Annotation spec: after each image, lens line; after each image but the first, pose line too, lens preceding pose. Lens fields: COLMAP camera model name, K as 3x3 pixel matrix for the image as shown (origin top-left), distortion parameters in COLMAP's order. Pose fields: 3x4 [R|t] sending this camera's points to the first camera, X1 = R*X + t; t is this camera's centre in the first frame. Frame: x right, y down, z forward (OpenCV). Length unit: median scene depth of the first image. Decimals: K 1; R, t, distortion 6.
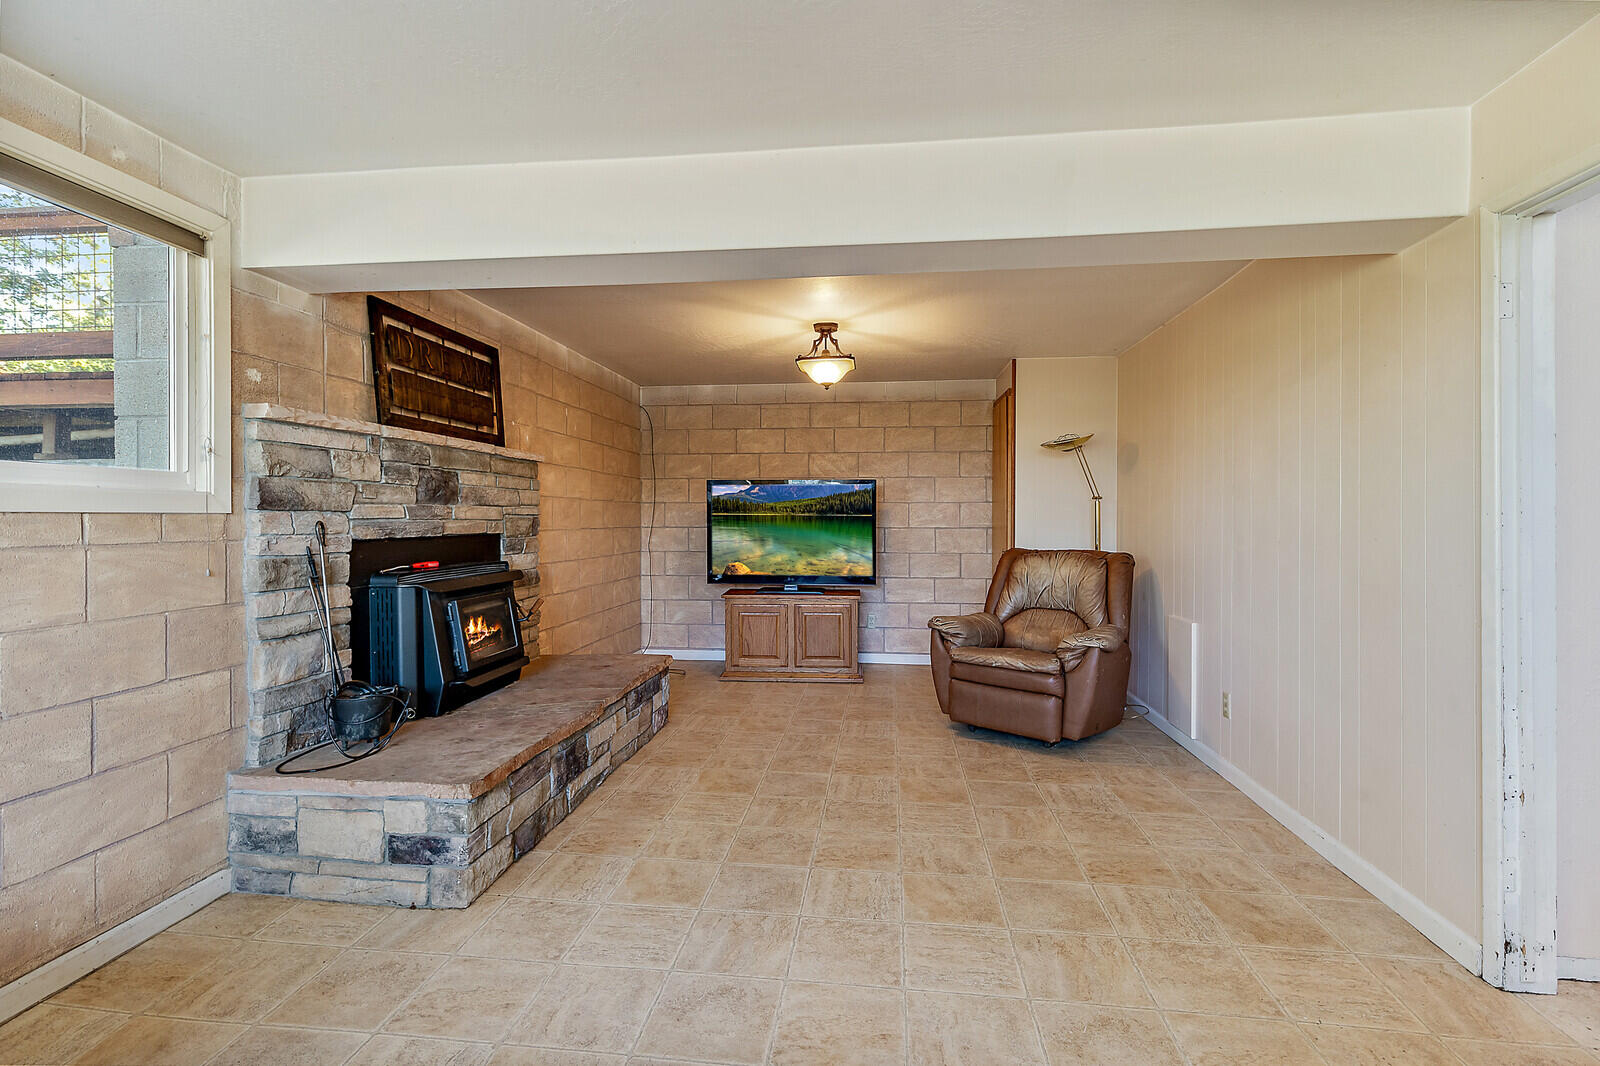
lens RADIAL K [[729.7, 0, 791.2], [0, 729.7, 518.6], [0, 0, 1]] dist [0.004657, -0.002976]
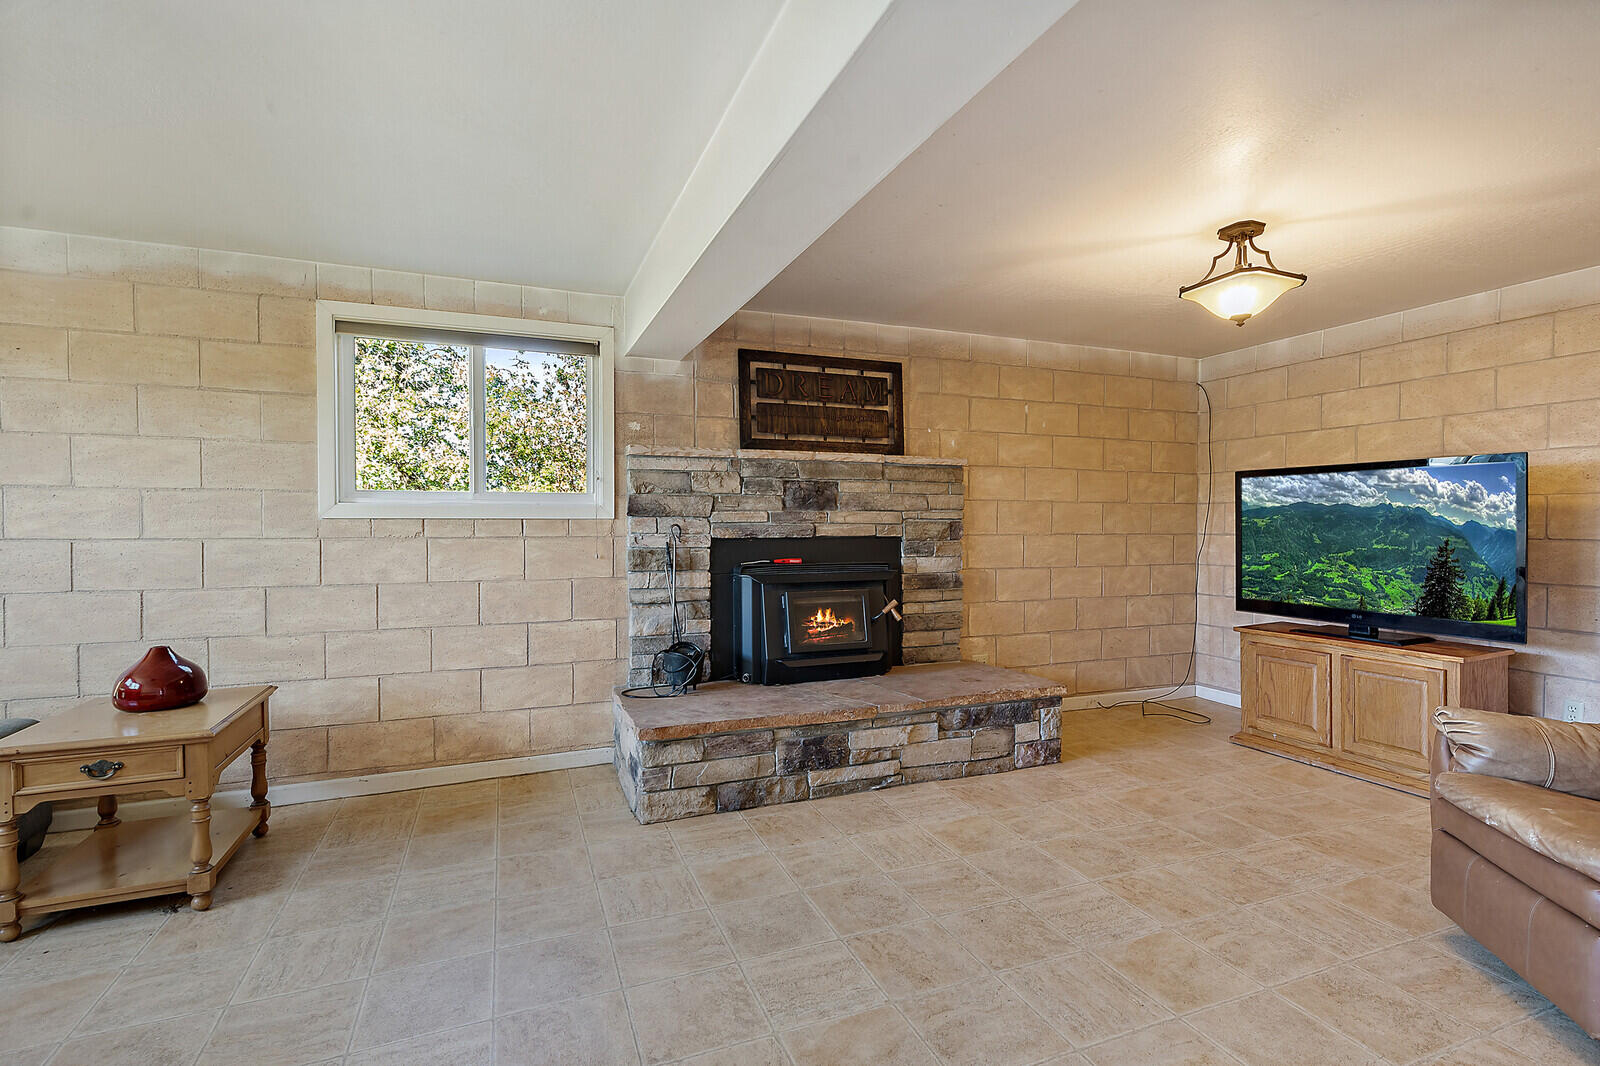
lens RADIAL K [[729.7, 0, 790.9], [0, 729.7, 536.2], [0, 0, 1]] dist [0.004657, -0.002976]
pose [[0.487590, 0.014423, -0.872953, 0.573667], [-0.000747, 0.999870, 0.016103, 0.003337], [0.873072, -0.007200, 0.487538, 0.434732]]
